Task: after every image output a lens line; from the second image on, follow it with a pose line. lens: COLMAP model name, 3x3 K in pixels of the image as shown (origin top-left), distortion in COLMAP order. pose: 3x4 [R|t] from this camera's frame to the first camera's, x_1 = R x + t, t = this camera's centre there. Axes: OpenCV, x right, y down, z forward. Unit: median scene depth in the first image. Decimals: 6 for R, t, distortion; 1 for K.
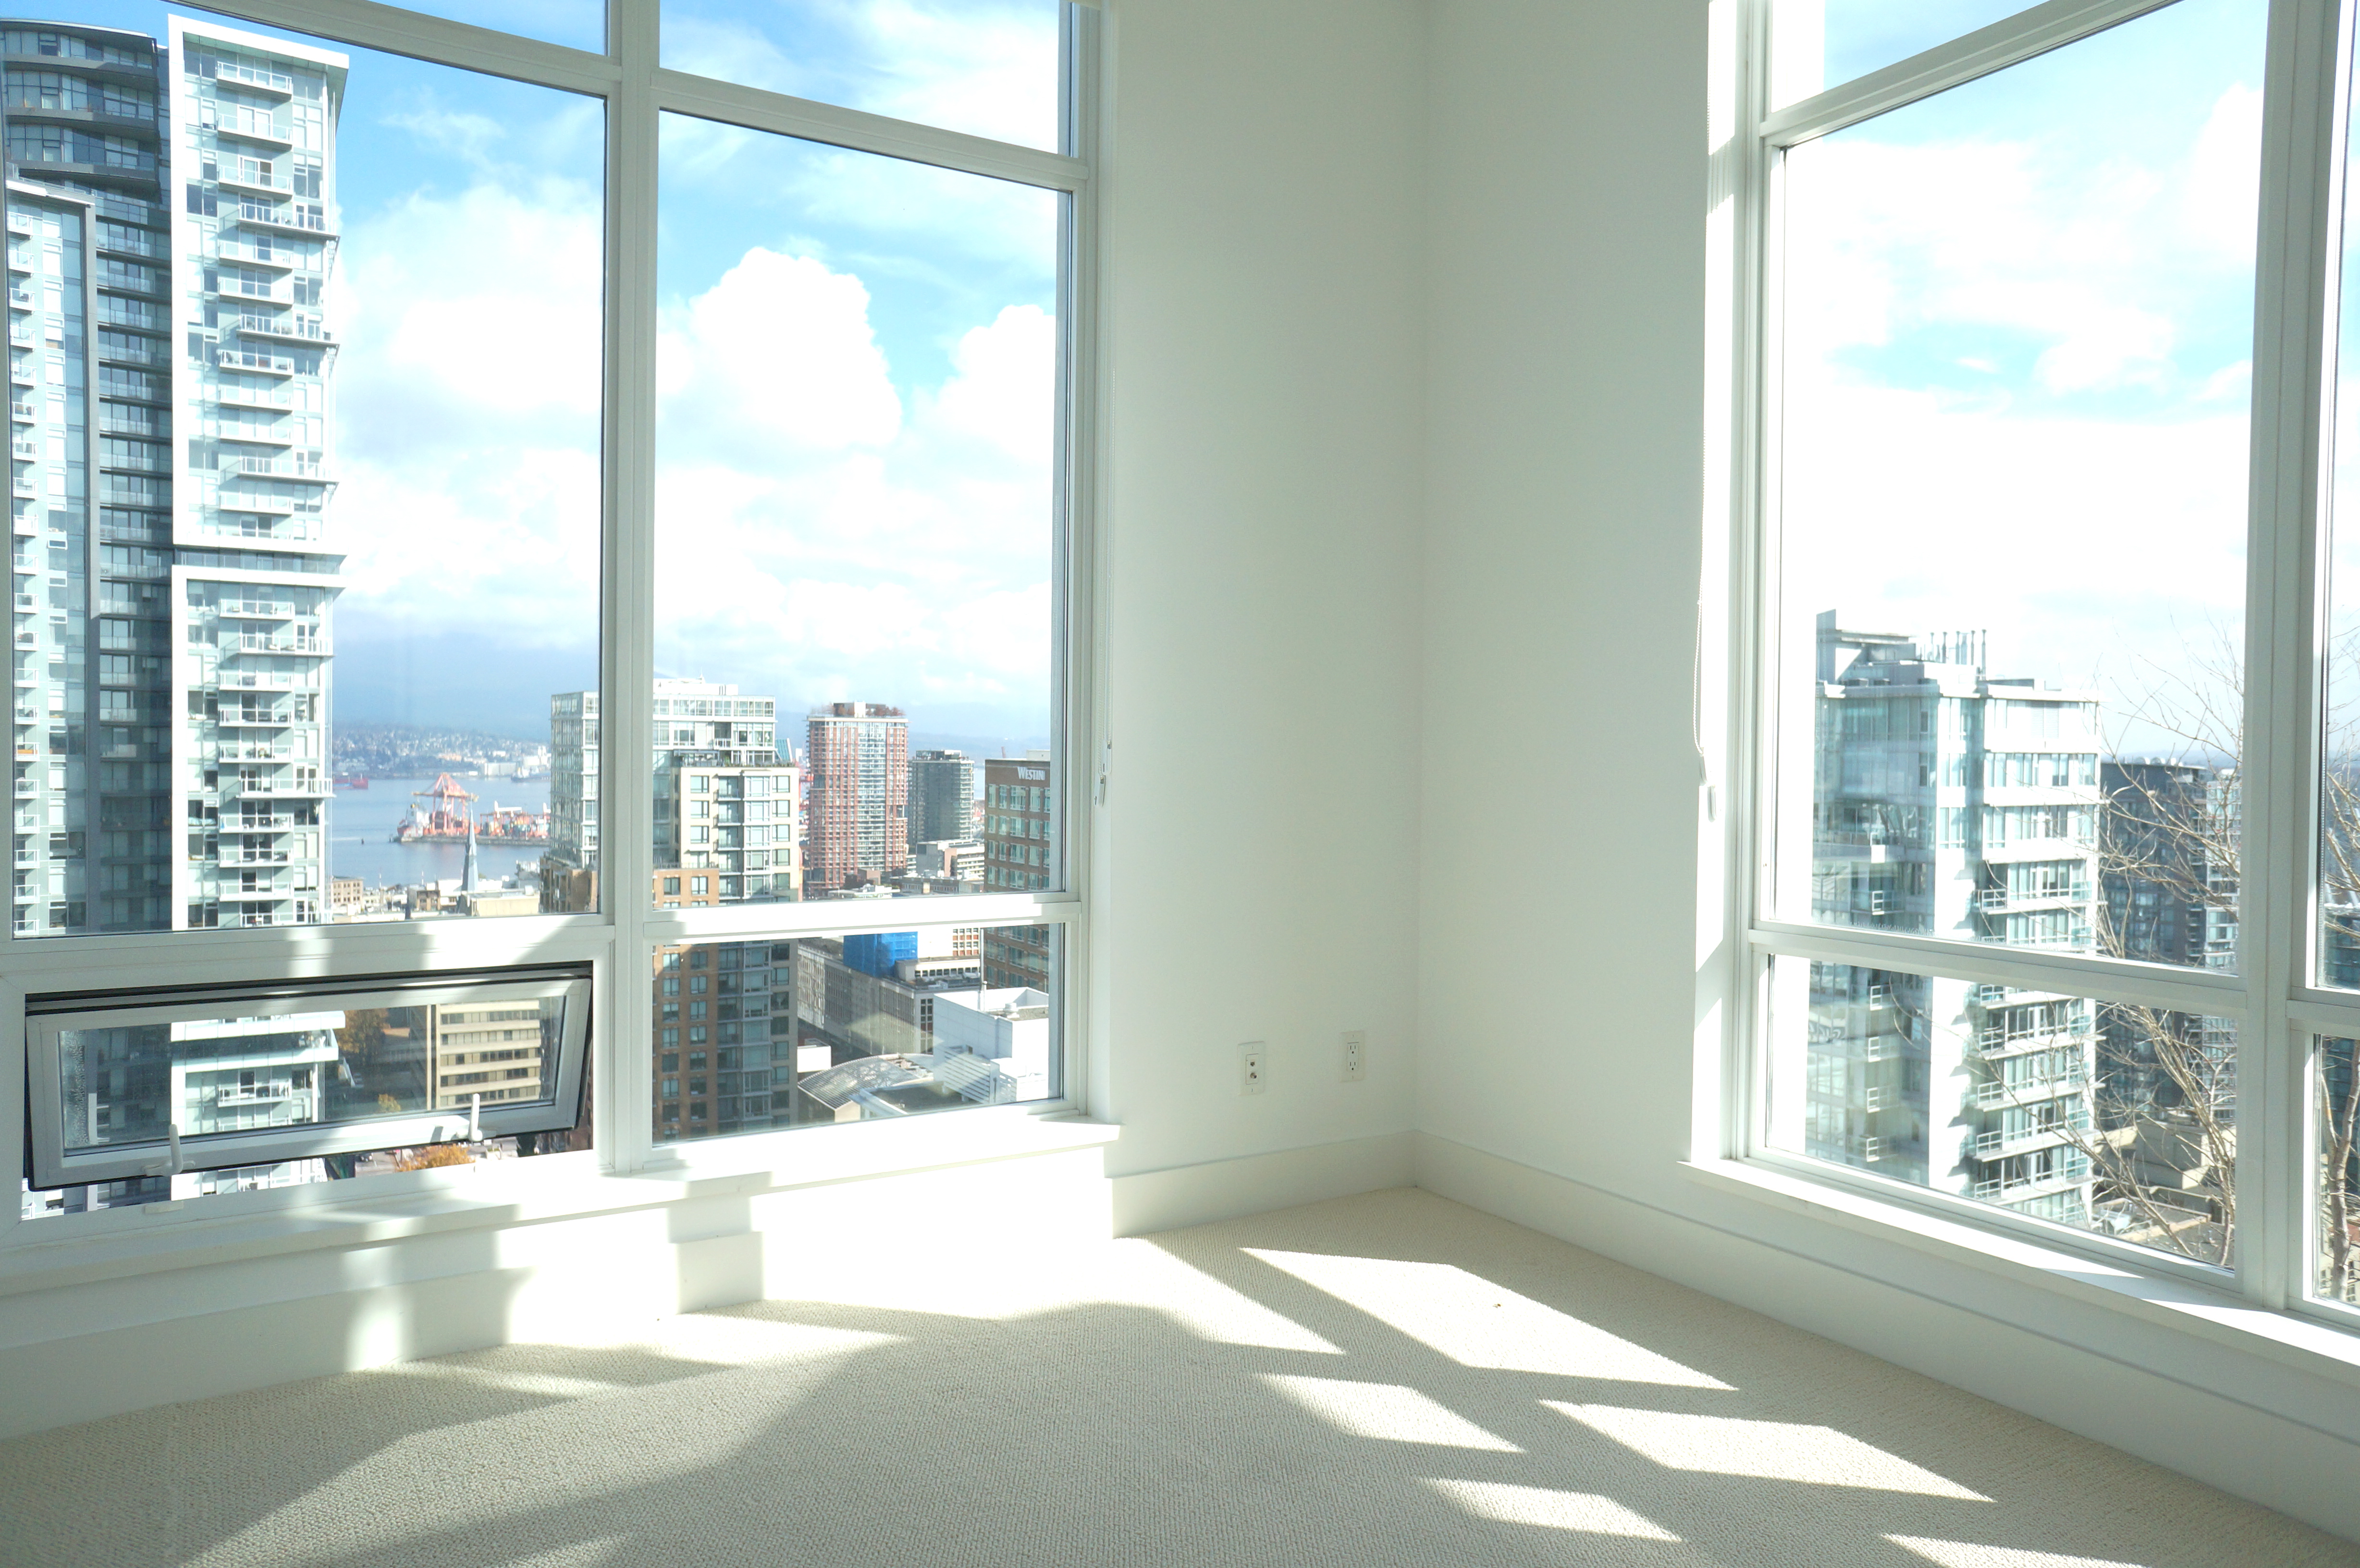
lens RADIAL K [[1590.5, 0, 1181.4], [0, 1590.5, 773.2], [0, 0, 1]] dist [-0.053958, 0.060633]
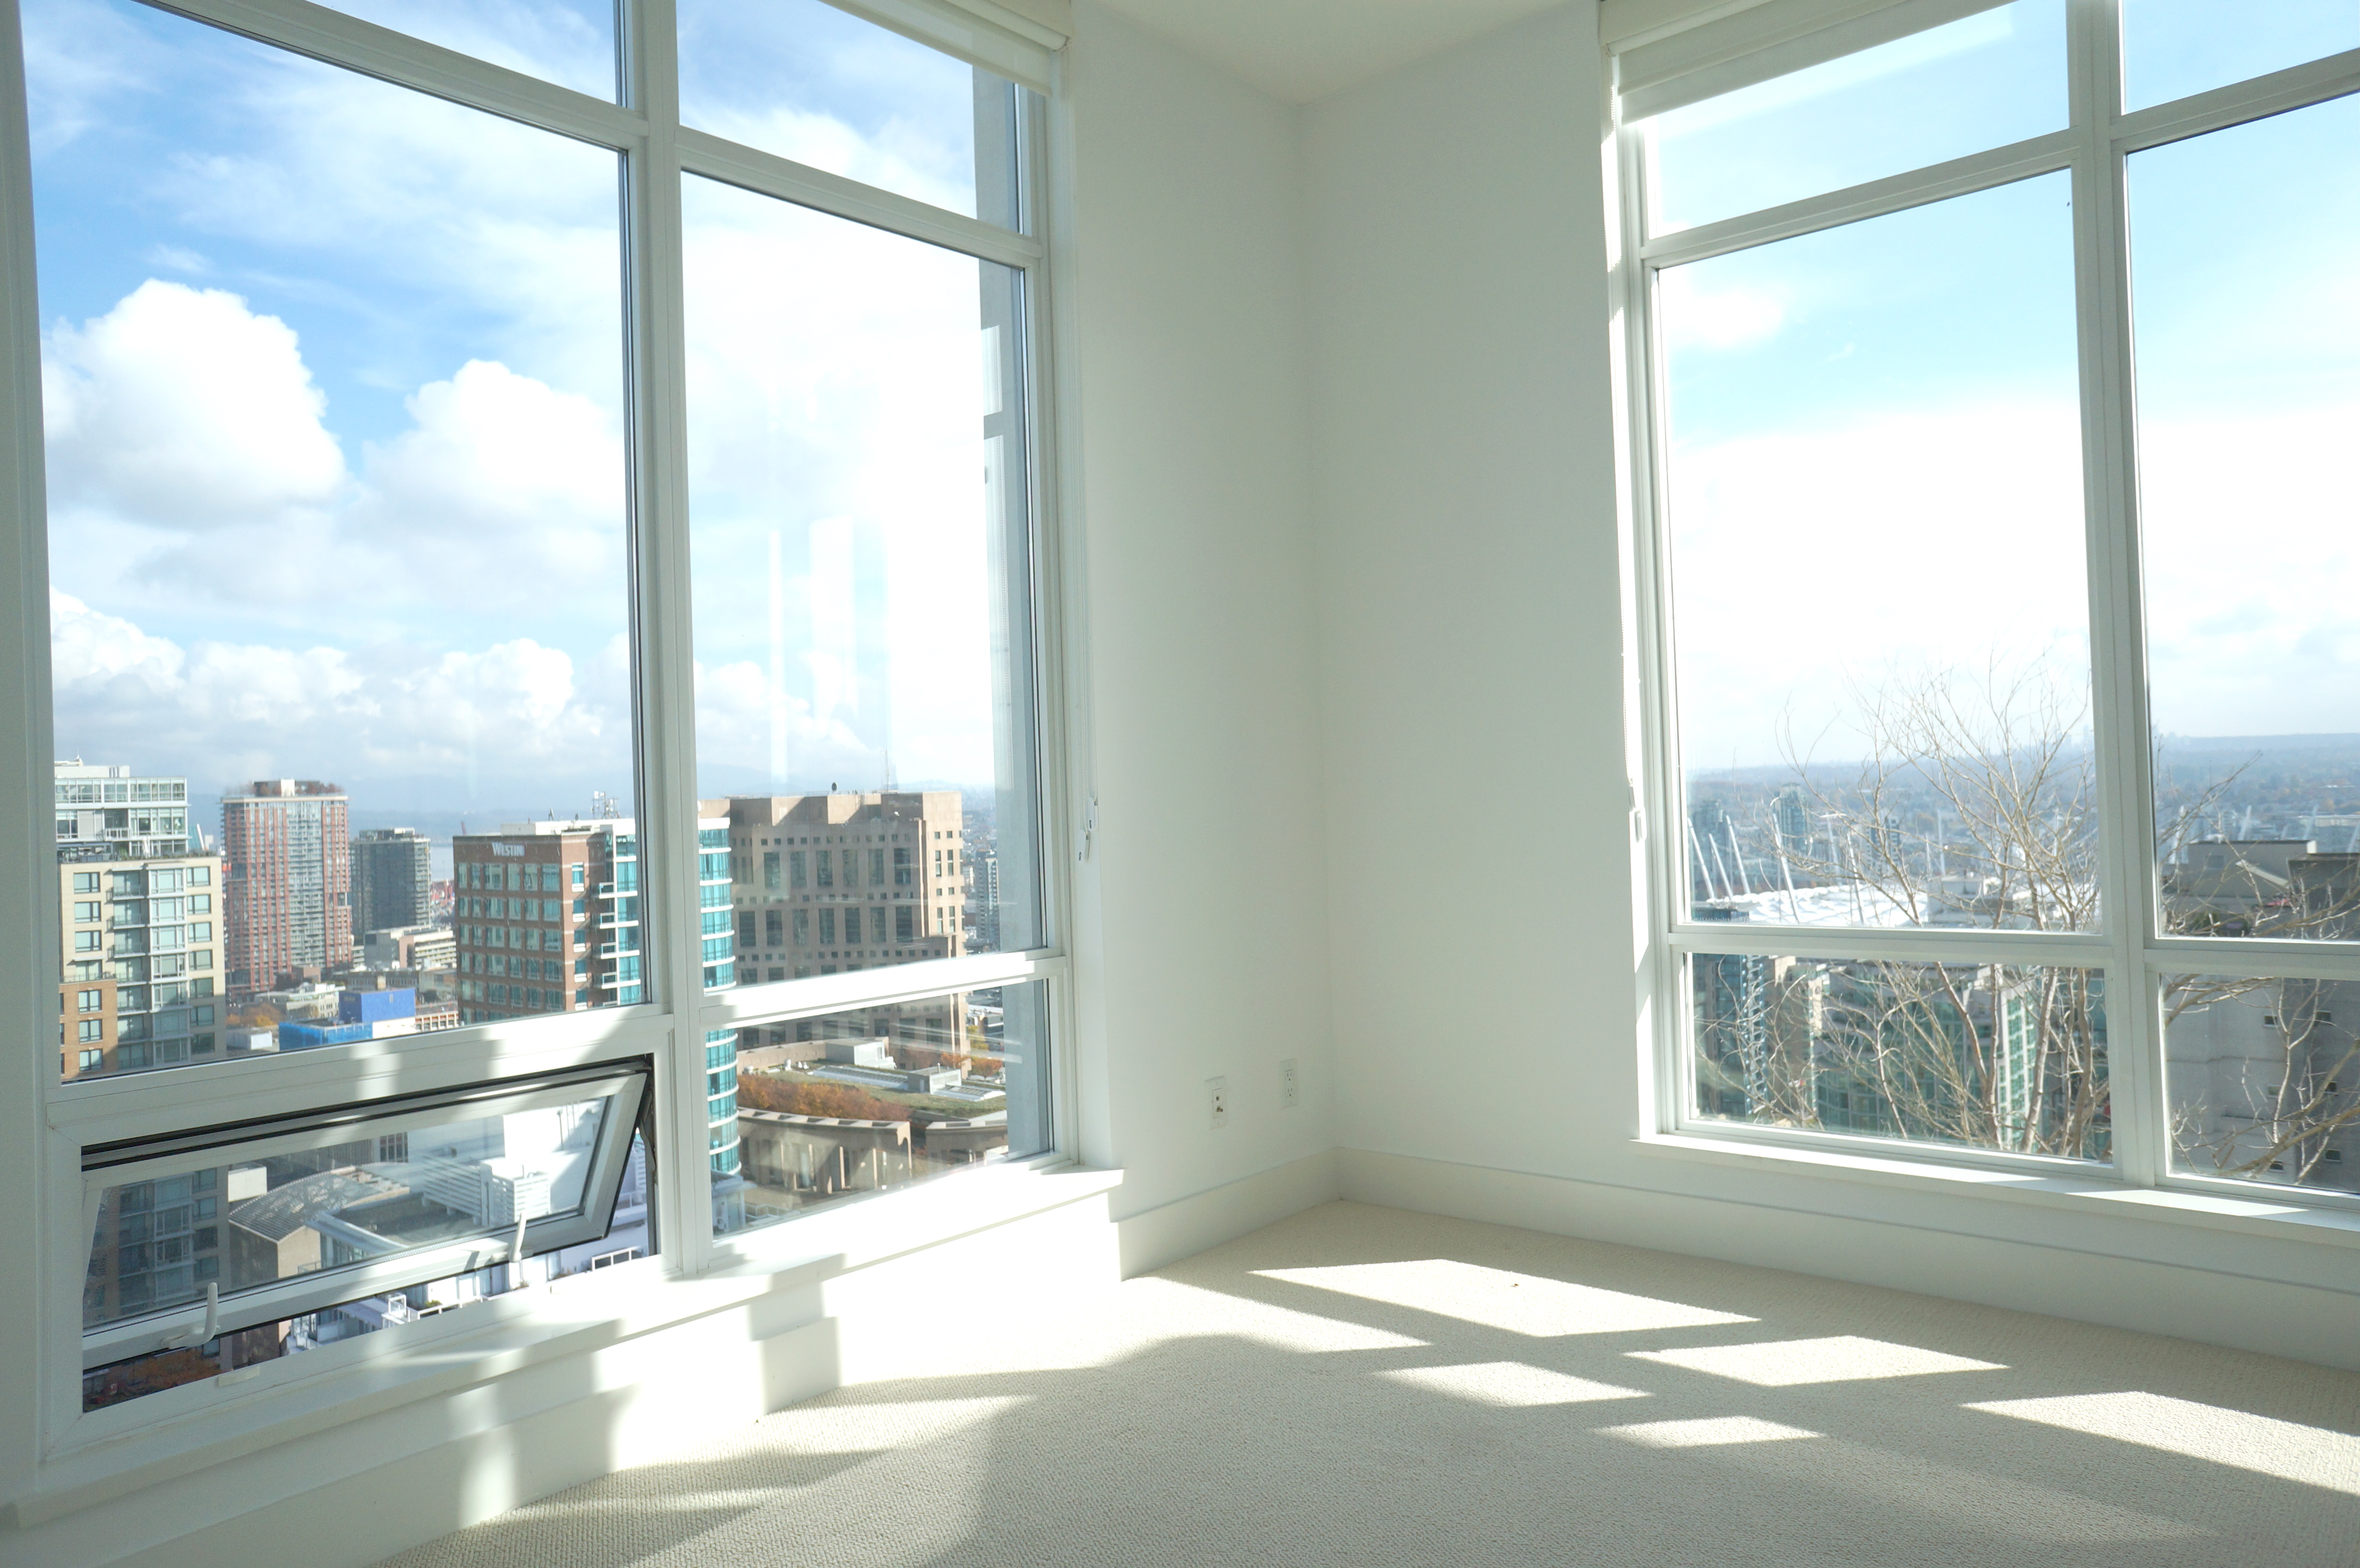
lens RADIAL K [[1590.5, 0, 1187.9], [0, 1590.5, 774.7], [0, 0, 1]] dist [-0.053958, 0.060633]
pose [[0.950243, -0.041837, 0.308688, -0.353915], [0.051902, 0.998352, -0.024464, -0.008065], [-0.307156, 0.039268, 0.950849, -0.005022]]
